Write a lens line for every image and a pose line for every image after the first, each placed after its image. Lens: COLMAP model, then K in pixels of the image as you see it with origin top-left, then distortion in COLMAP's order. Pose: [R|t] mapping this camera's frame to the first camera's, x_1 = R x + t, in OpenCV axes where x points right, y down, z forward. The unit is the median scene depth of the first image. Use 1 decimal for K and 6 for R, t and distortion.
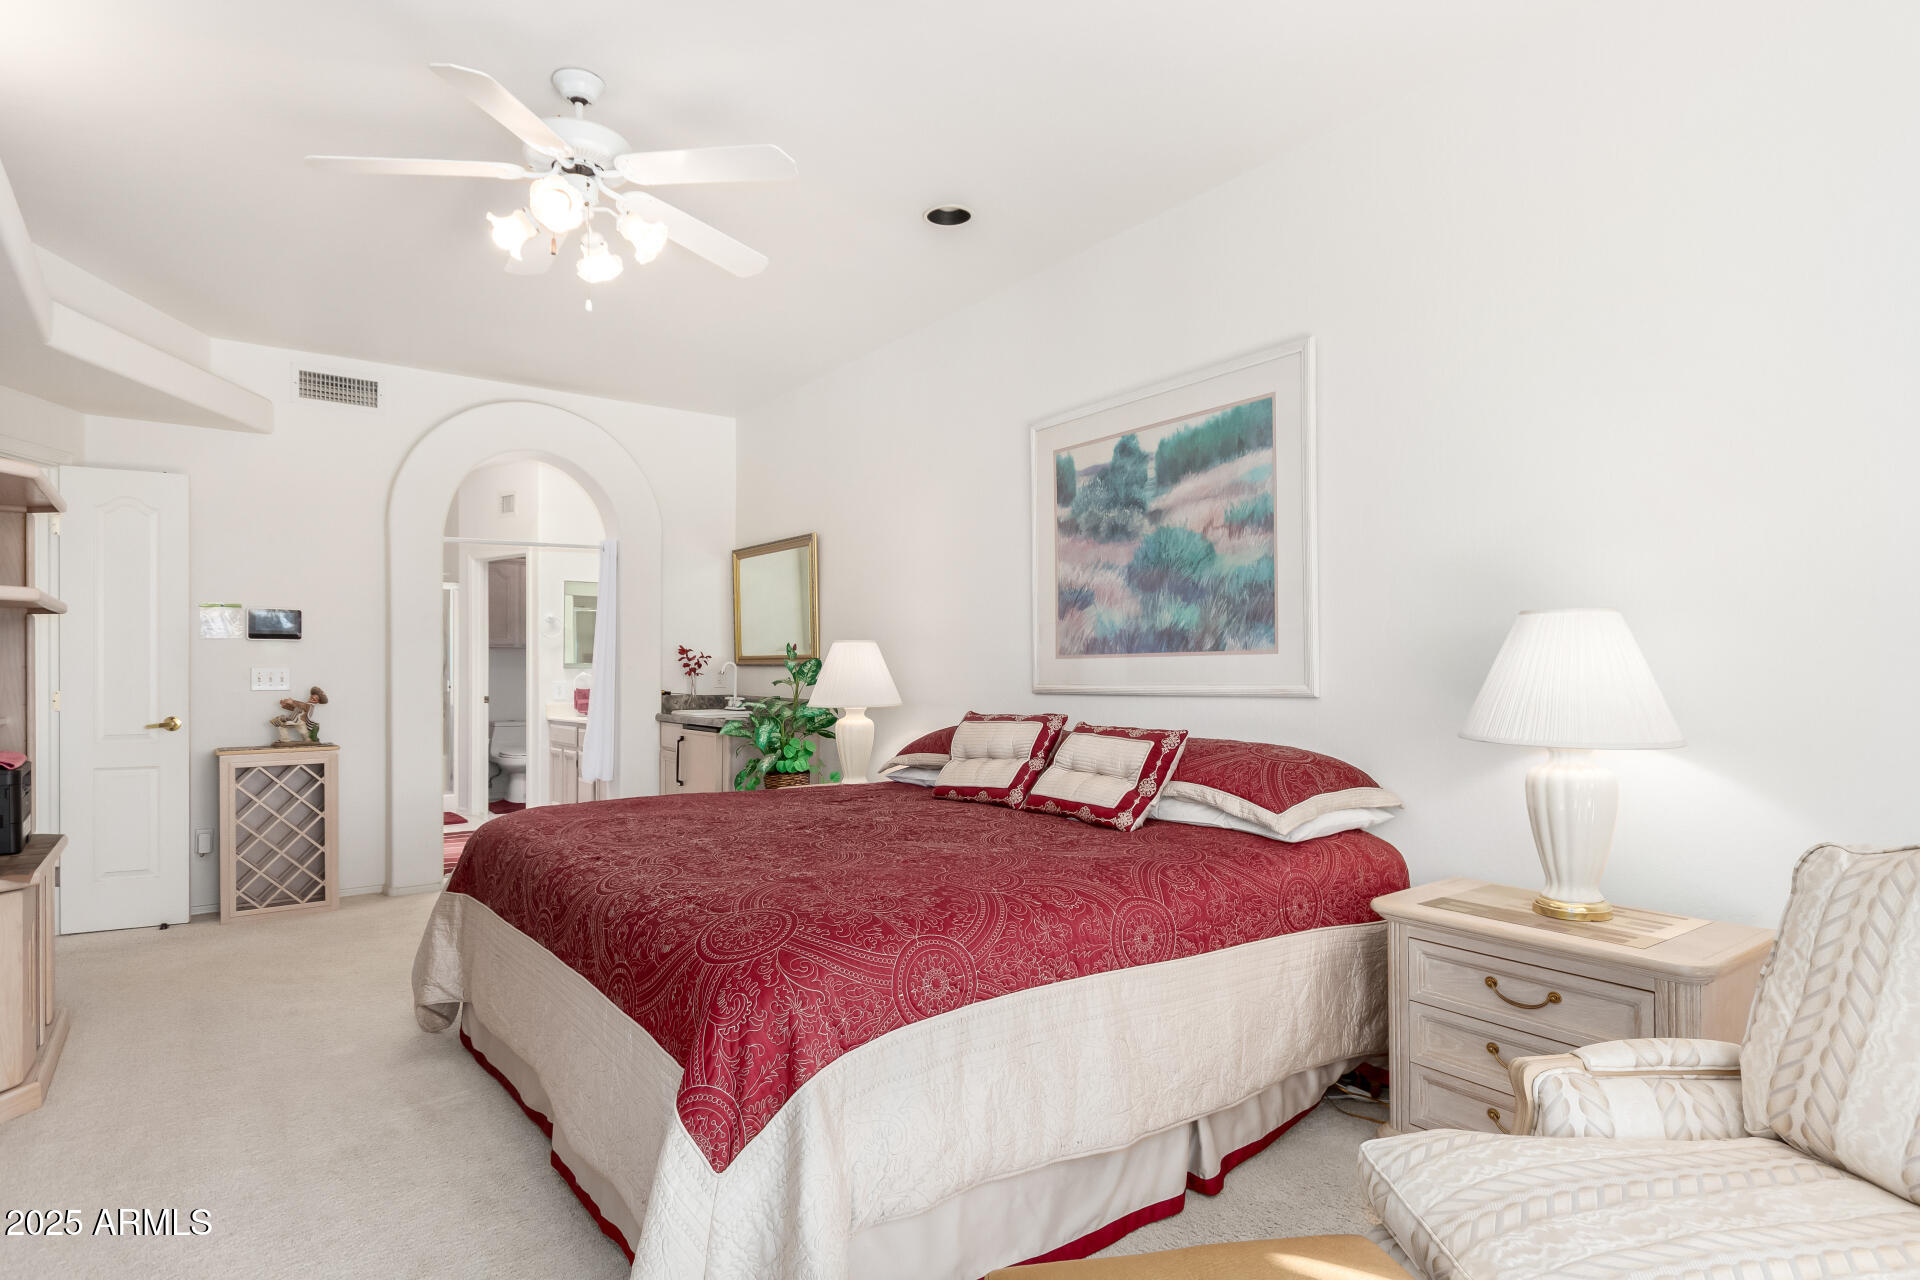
lens RADIAL K [[1028.7, 0, 961.9], [0, 1028.7, 670.8], [0, 0, 1]] dist [-0.004618, -0.000423]
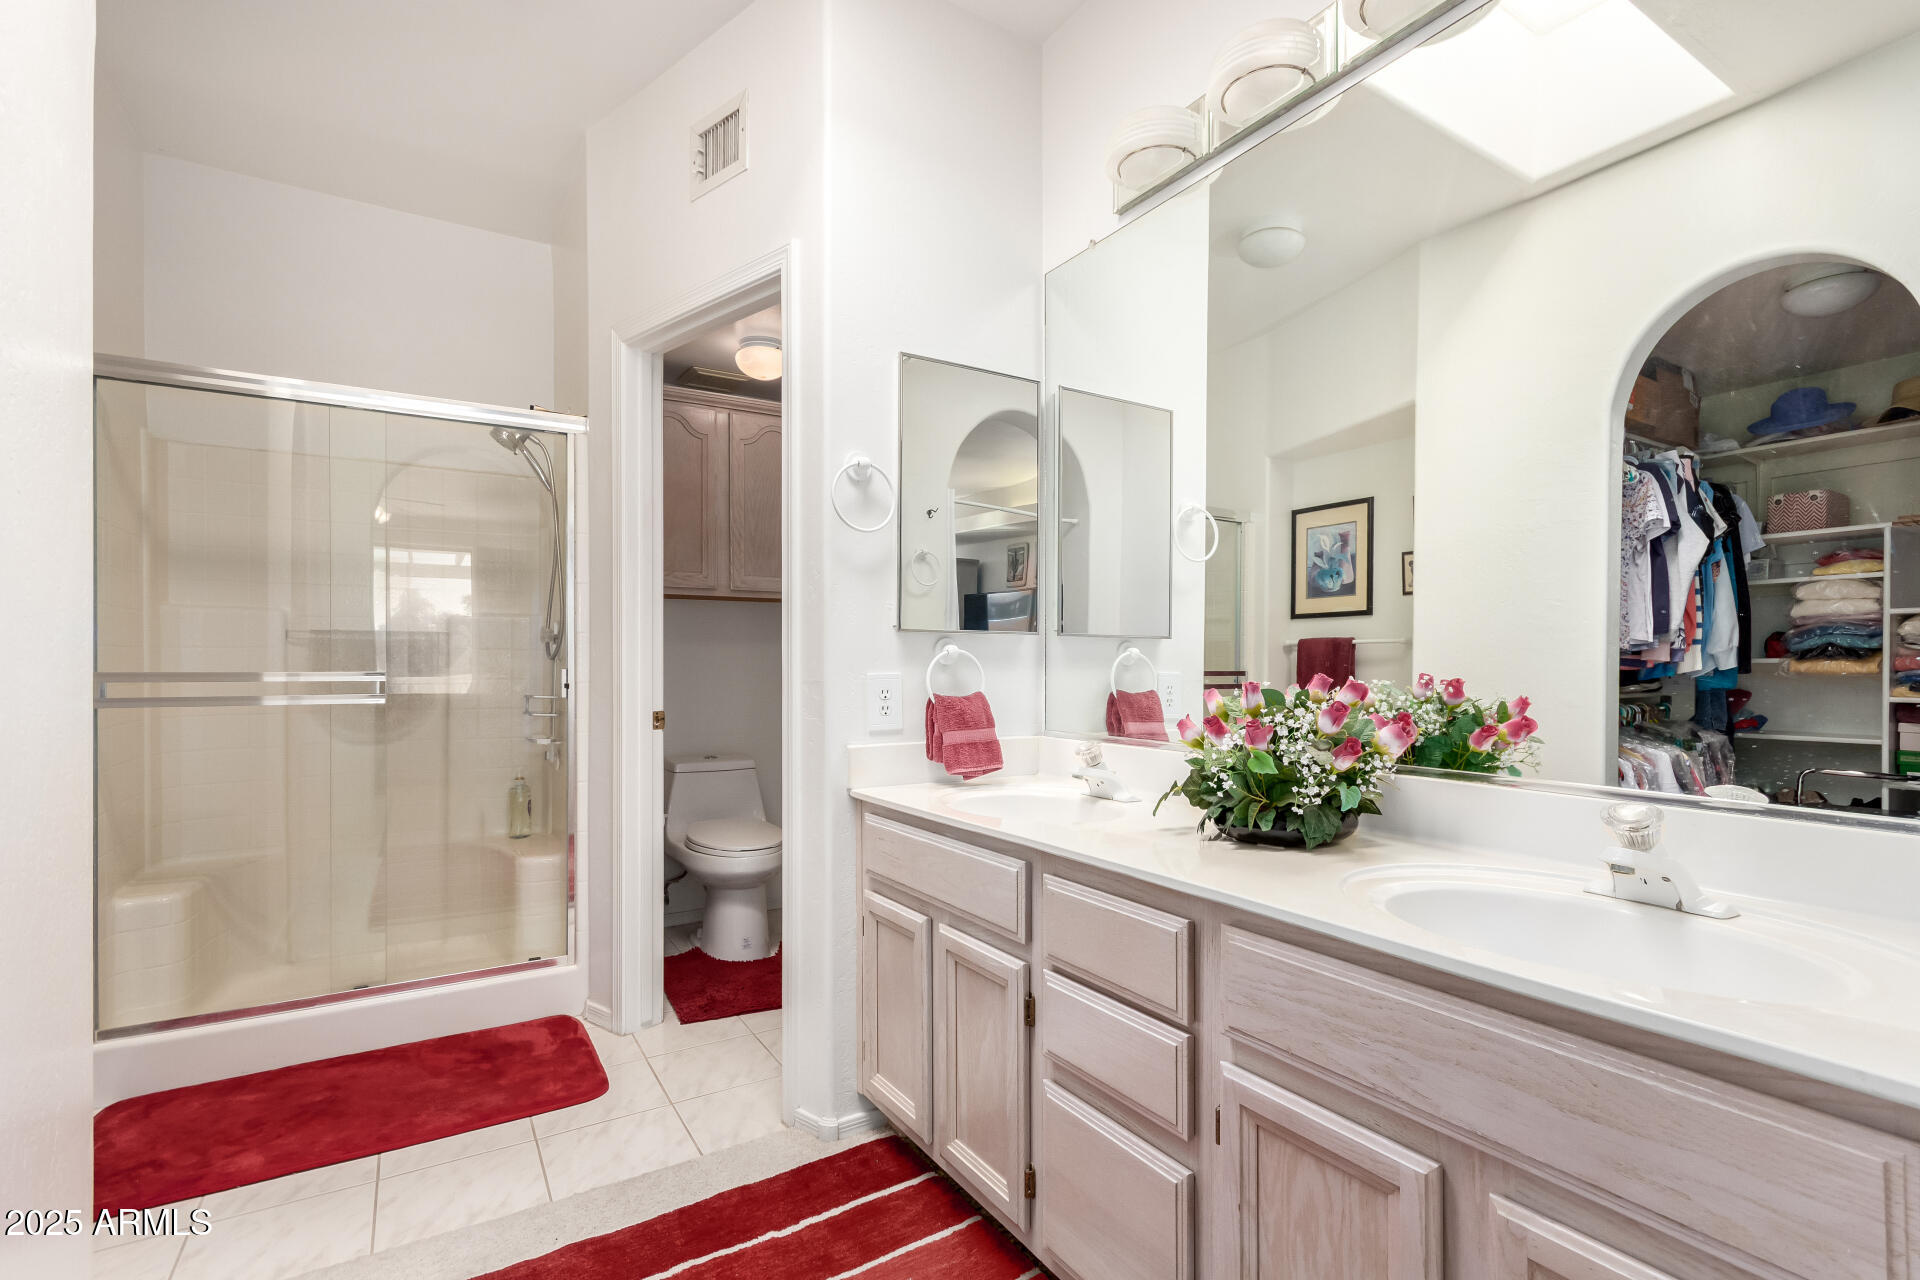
lens RADIAL K [[911.1, 0, 960.9], [0, 911.1, 668.1], [0, 0, 1]] dist [-0.000773, -0.000084]
pose [[0.993772, 0.001554, -0.111424, -0.517498], [-0.001213, 0.999994, 0.003130, 0.011983], [0.111428, -0.002976, 0.993768, 1.116691]]
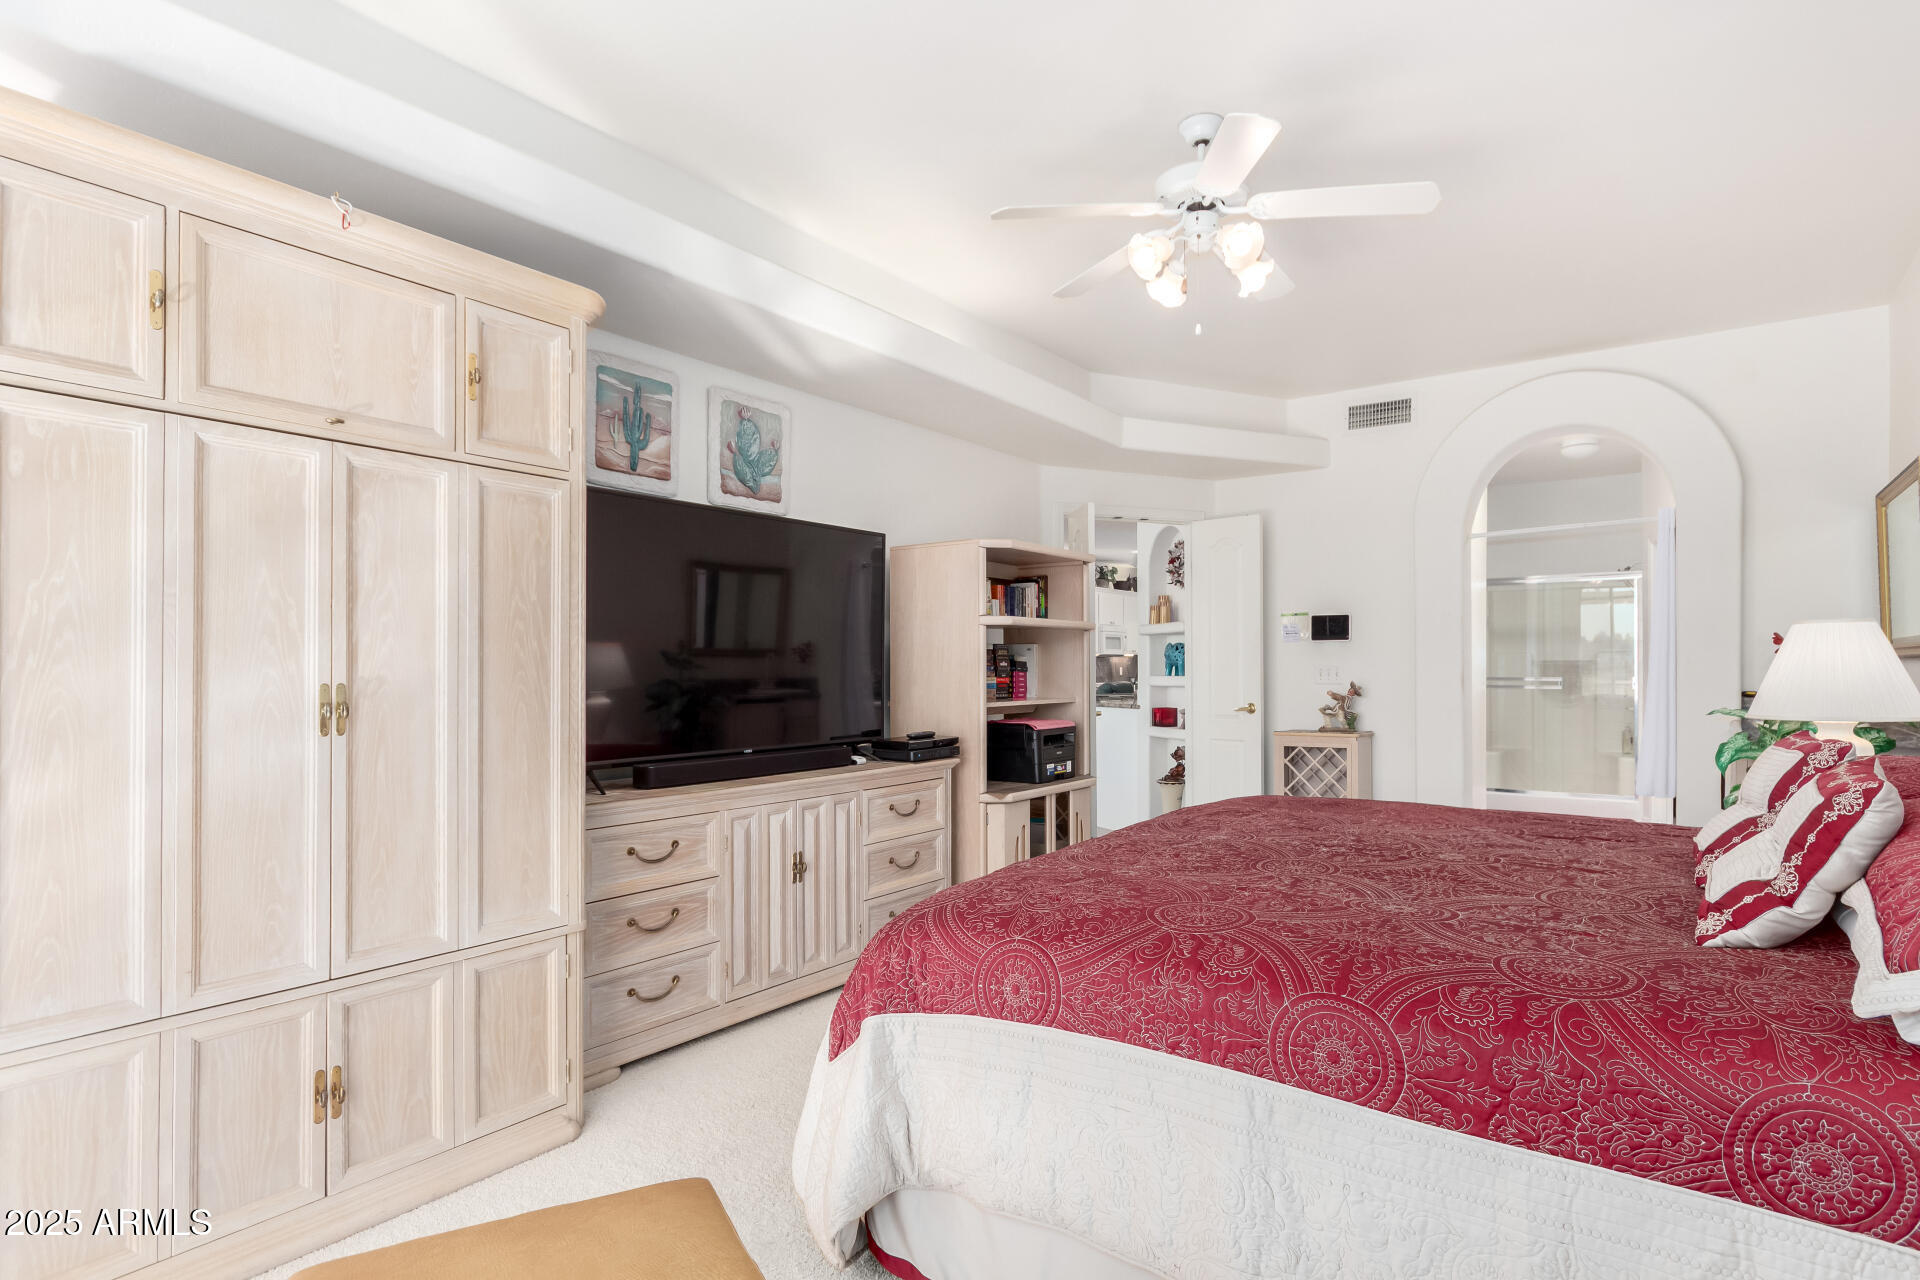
lens RADIAL K [[1028.7, 0, 961.9], [0, 1028.7, 670.8], [0, 0, 1]] dist [-0.004618, -0.000423]
pose [[0.296335, 0.000366, -0.955084, 0.335702], [0.004493, 0.999988, 0.001777, -0.000031], [0.955074, -0.004818, 0.296330, 0.249375]]
